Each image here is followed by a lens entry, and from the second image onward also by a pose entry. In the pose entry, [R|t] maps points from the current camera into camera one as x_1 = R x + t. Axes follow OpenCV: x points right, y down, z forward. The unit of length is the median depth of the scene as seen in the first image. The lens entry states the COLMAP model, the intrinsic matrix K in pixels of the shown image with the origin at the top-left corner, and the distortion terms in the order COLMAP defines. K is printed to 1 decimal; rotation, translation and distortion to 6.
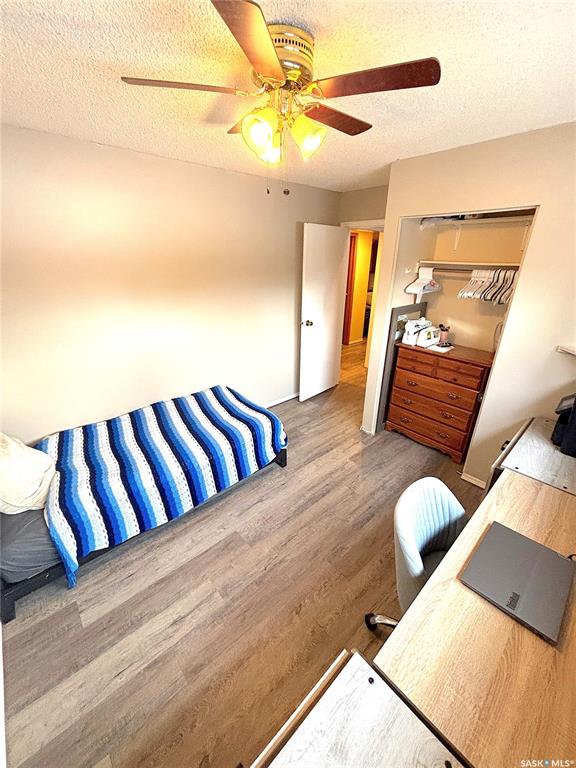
lens RADIAL K [[310.5, 0, 290.5], [0, 310.5, 382.6], [0, 0, 1]] dist [0.008561, -0.001239]
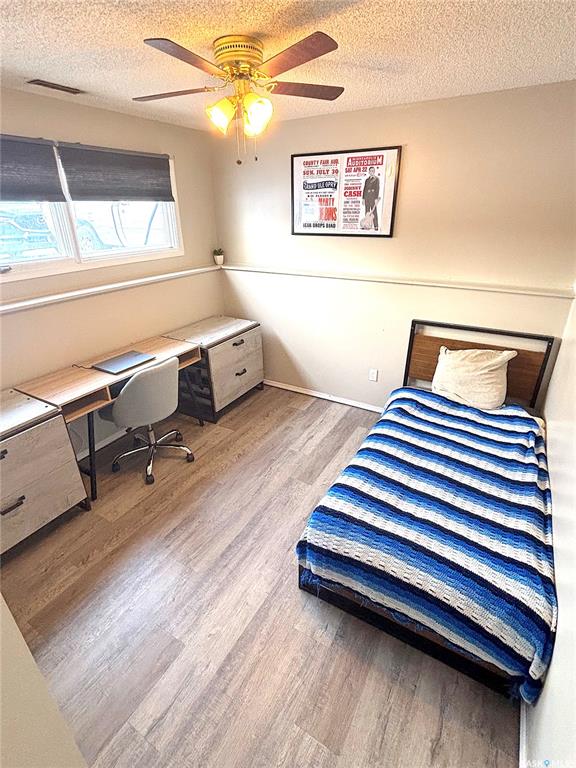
lens RADIAL K [[370.8, 0, 289.8], [0, 370.8, 383.9], [0, 0, 1]] dist [0.001633, 0.000218]
pose [[-0.952895, 0.128759, -0.274611, 0.204117], [-0.118237, 0.676082, 0.727278, -0.695749], [0.279303, 0.725489, -0.629012, 1.657848]]
